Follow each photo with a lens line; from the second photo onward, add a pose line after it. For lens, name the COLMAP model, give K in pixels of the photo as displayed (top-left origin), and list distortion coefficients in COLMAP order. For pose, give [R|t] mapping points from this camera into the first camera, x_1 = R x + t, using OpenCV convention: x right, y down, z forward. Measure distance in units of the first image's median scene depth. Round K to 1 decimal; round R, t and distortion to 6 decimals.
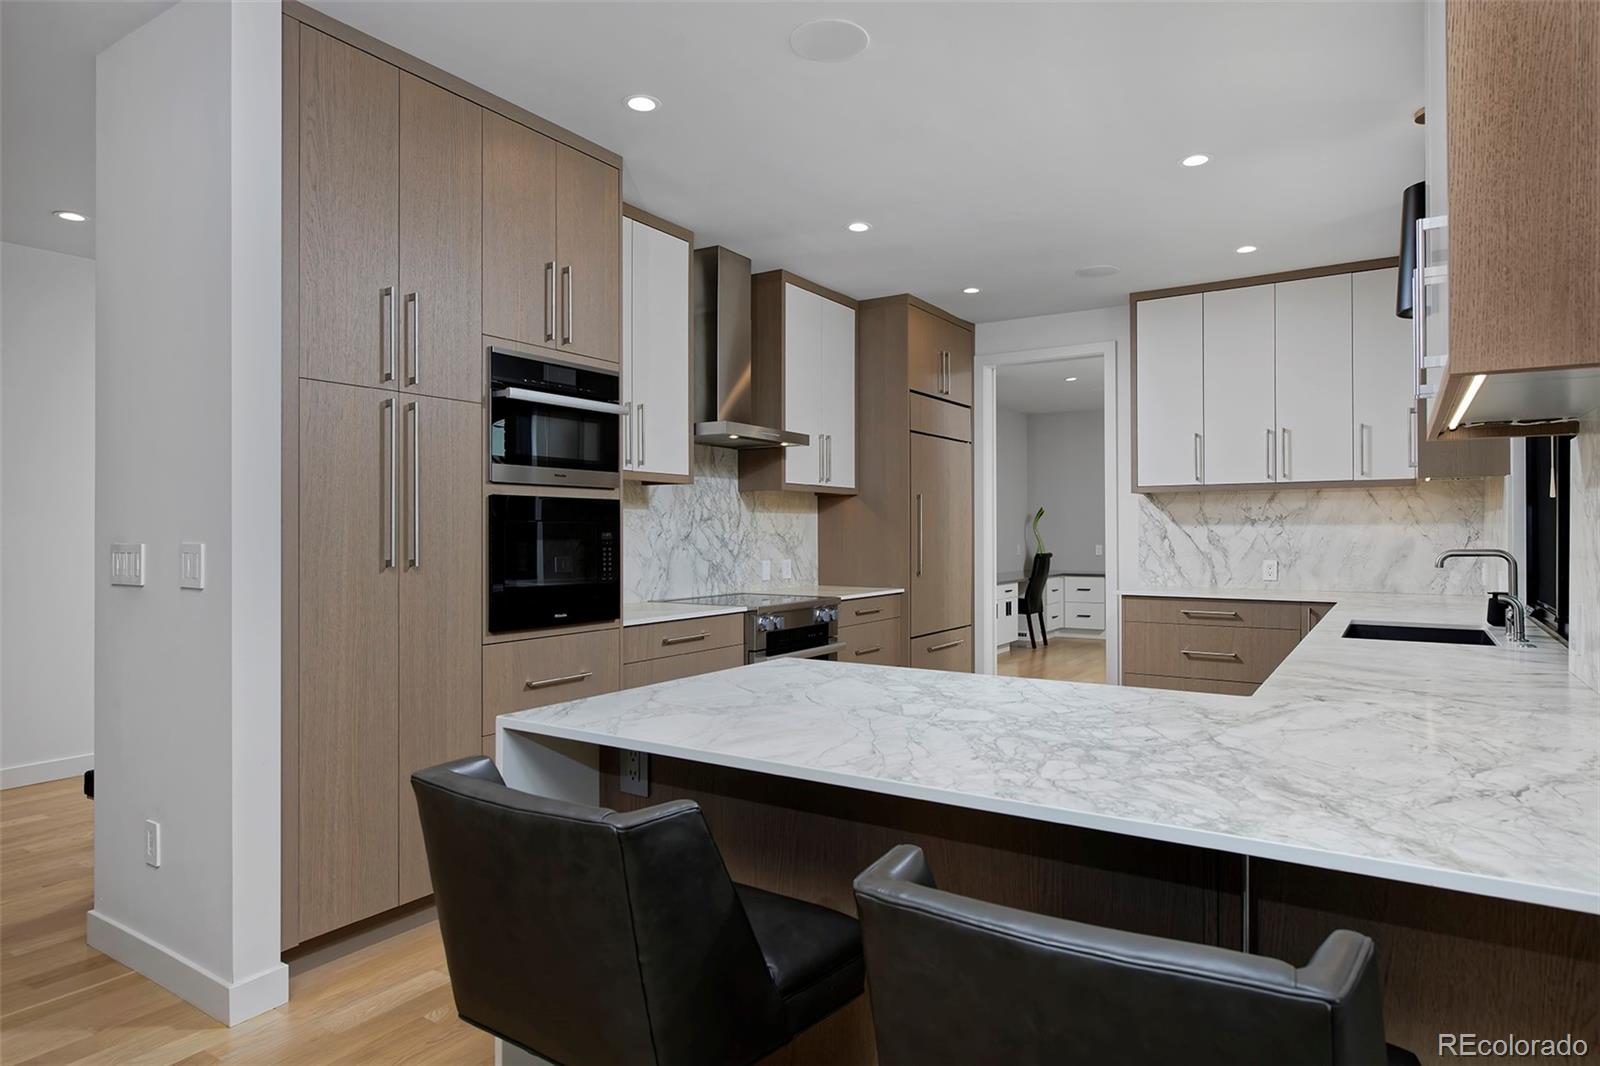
lens RADIAL K [[926.5, 0, 805.9], [0, 926.5, 530.4], [0, 0, 1]] dist [0.005050, 0.001776]
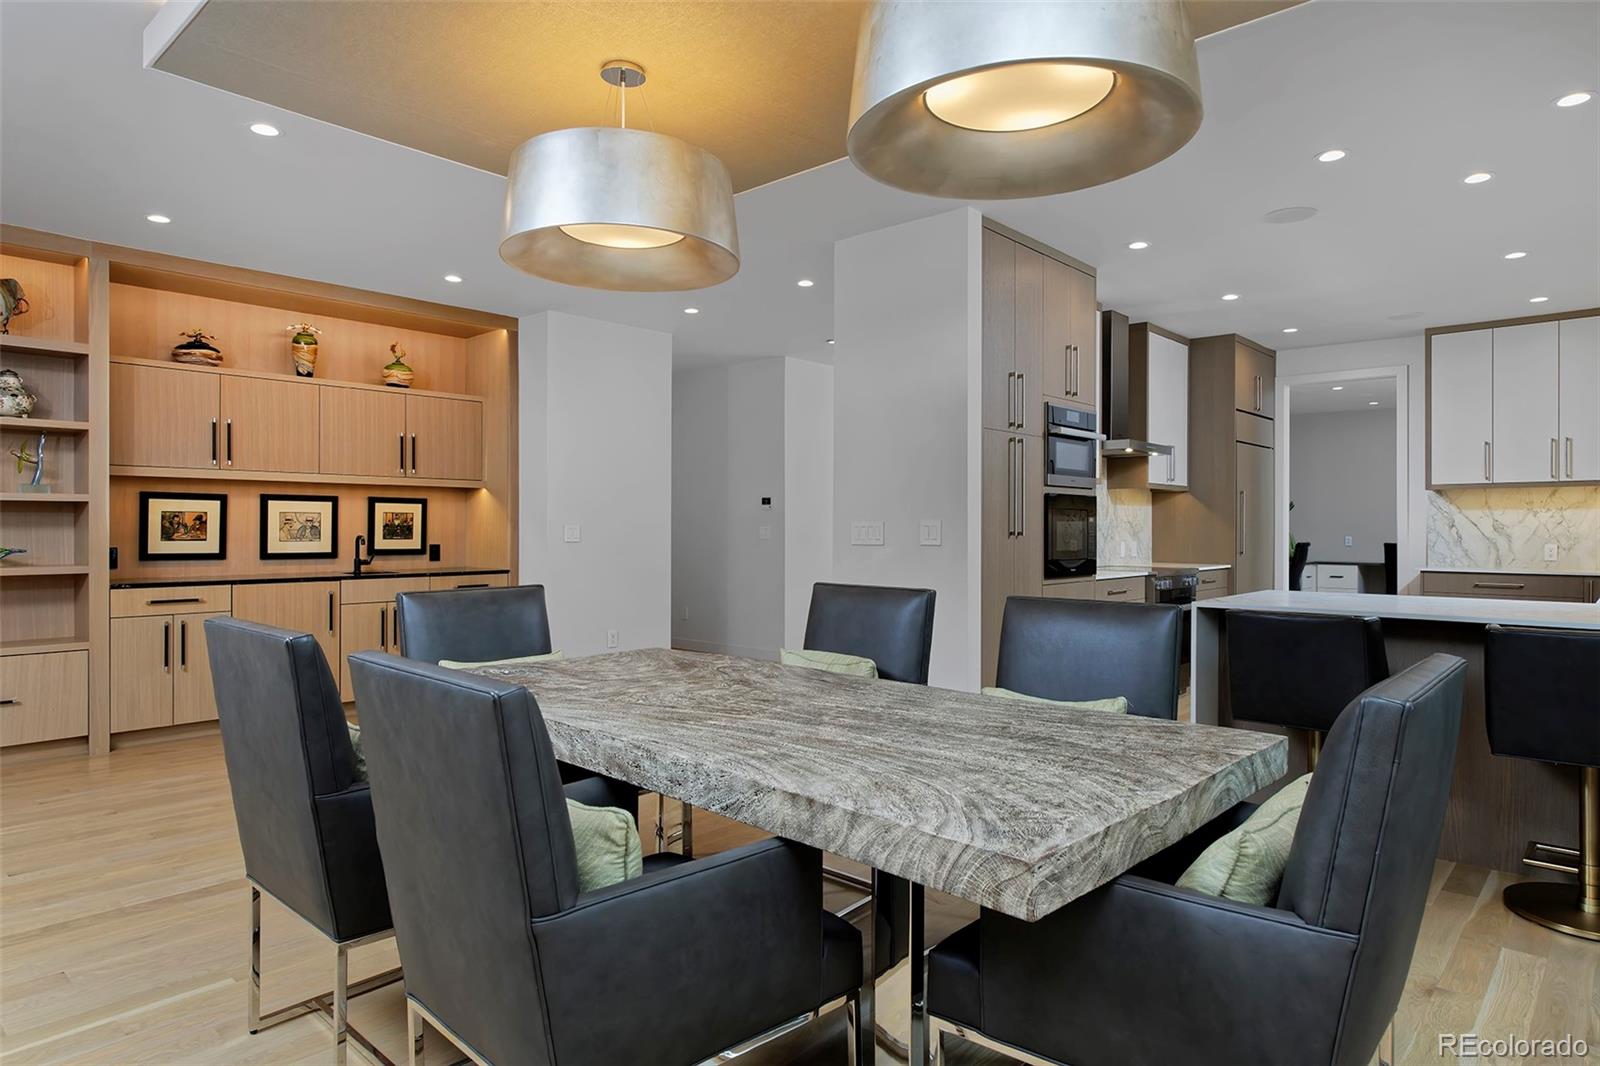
lens RADIAL K [[949.2, 0, 814.6], [0, 949.2, 529.1], [0, 0, 1]] dist [0.006646, 0.003151]
pose [[0.988885, 0.004349, -0.148622, -0.286349], [-0.003849, 0.999986, 0.003649, 0.011702], [0.148636, -0.003036, 0.988887, -0.408366]]
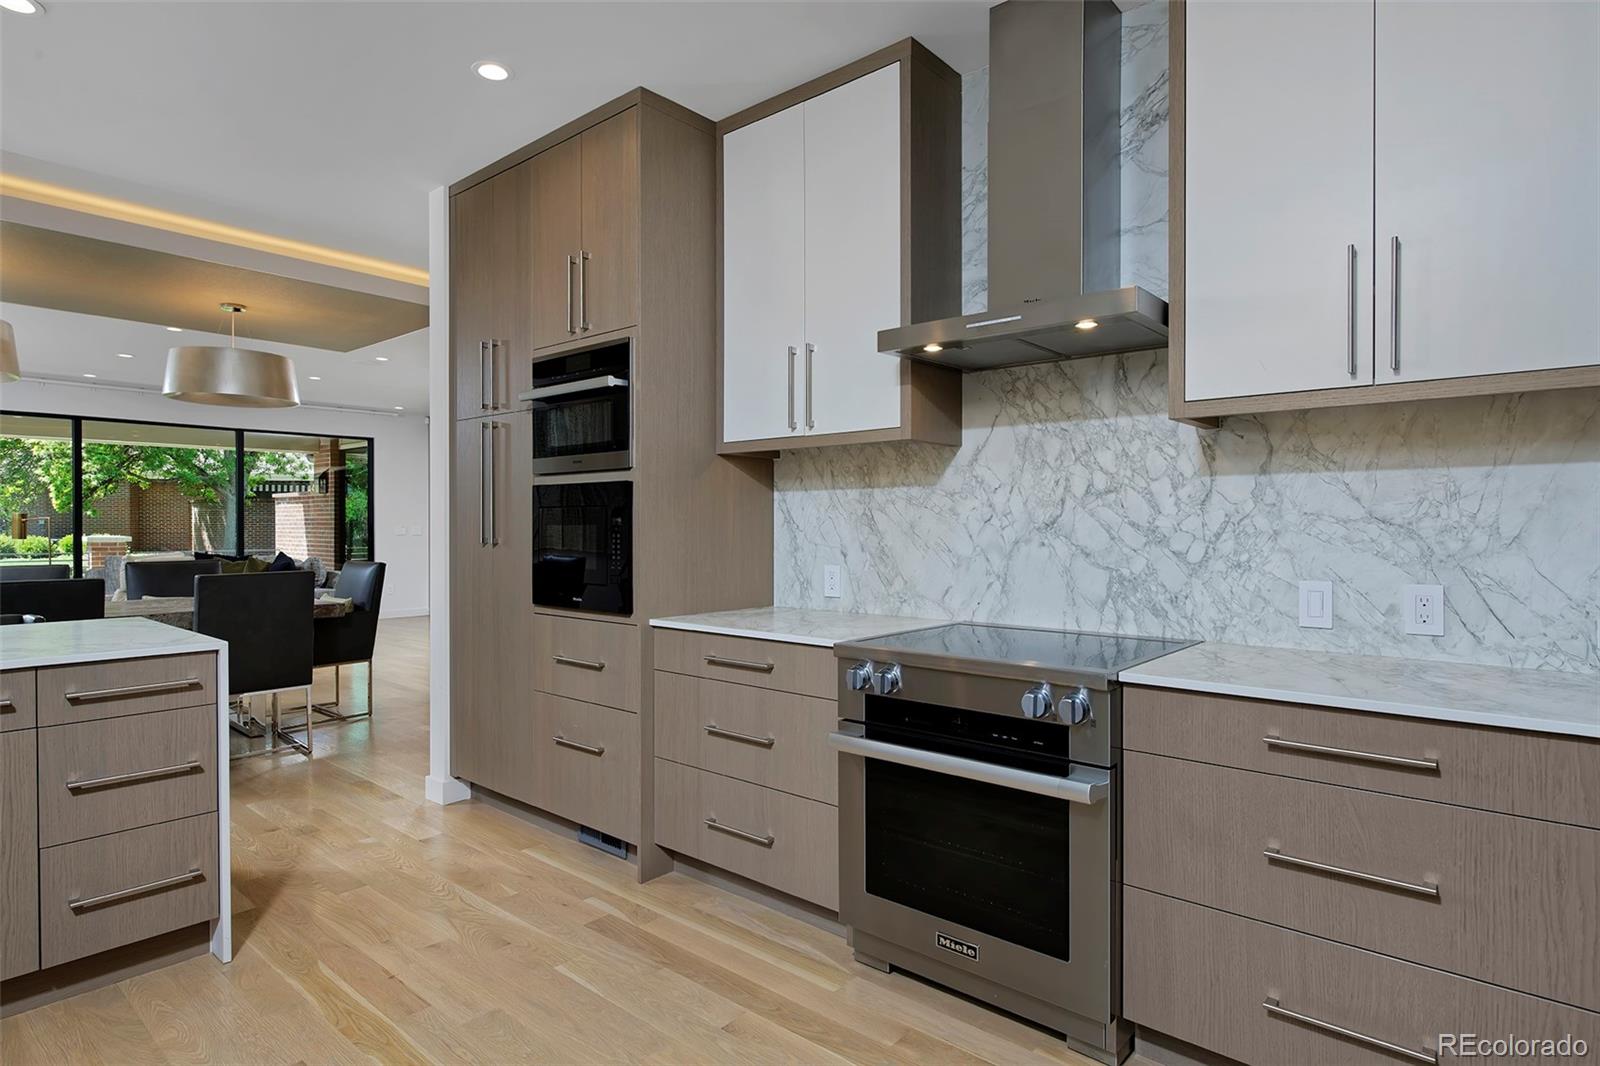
lens RADIAL K [[856.9, 0, 800.0], [0, 856.9, 533.0], [0, 0, 1]] dist [-0.000486, -0.000191]
pose [[-0.139439, 0.013525, -0.990138, 0.396887], [0.003649, 0.999907, 0.013145, 0.004658], [0.990224, -0.001780, -0.139475, 0.857787]]
